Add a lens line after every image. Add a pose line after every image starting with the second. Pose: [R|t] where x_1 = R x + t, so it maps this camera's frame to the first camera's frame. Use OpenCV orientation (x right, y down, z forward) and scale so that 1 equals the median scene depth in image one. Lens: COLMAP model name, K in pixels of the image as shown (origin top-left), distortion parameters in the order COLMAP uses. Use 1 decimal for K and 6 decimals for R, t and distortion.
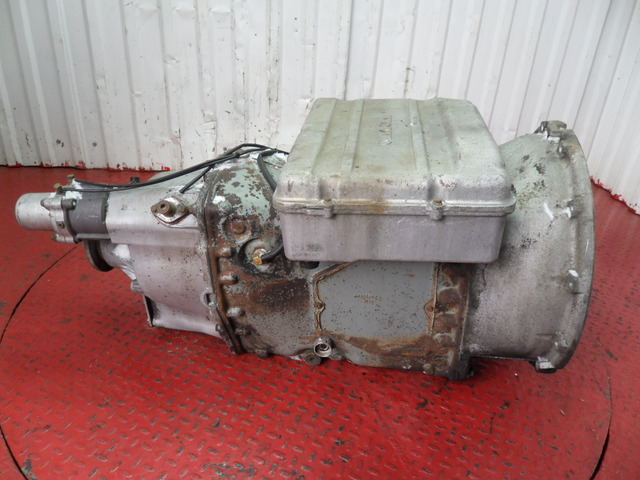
lens RADIAL K [[531.7, 0, 320.7], [0, 531.7, 239.4], [0, 0, 1]] dist [0.015240, -0.061307]
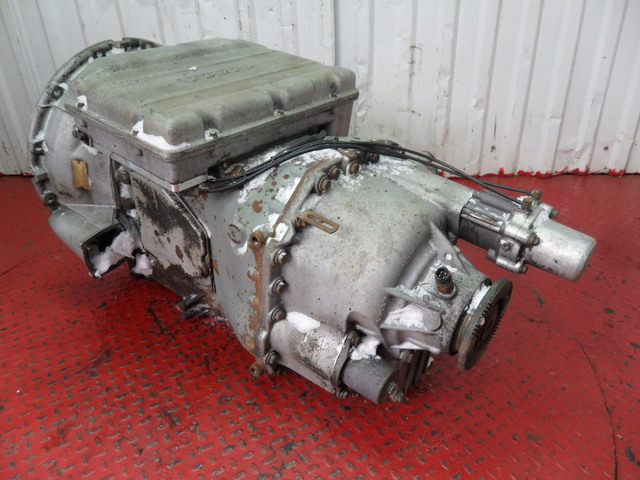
lens RADIAL K [[531.7, 0, 320.7], [0, 531.7, 240.2], [0, 0, 1]] dist [0.015240, -0.061307]
pose [[0.981275, 0.006972, -0.192486, 0.189119], [-0.000596, 0.999450, 0.033161, -0.055328], [0.192611, -0.032425, 0.980739, 0.174825]]
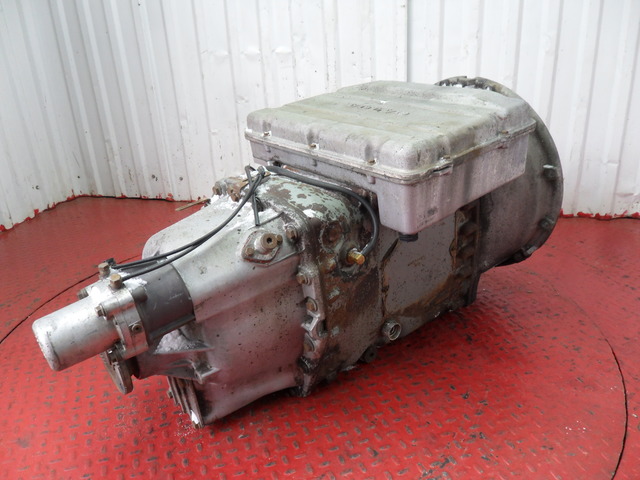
lens RADIAL K [[531.7, 0, 319.6], [0, 531.7, 241.0], [0, 0, 1]] dist [0.015240, -0.061307]
pose [[0.934571, 0.035373, -0.354014, 0.251802], [-0.076308, 0.991818, -0.102344, 0.043326], [0.347497, 0.122662, 0.929624, 0.084583]]
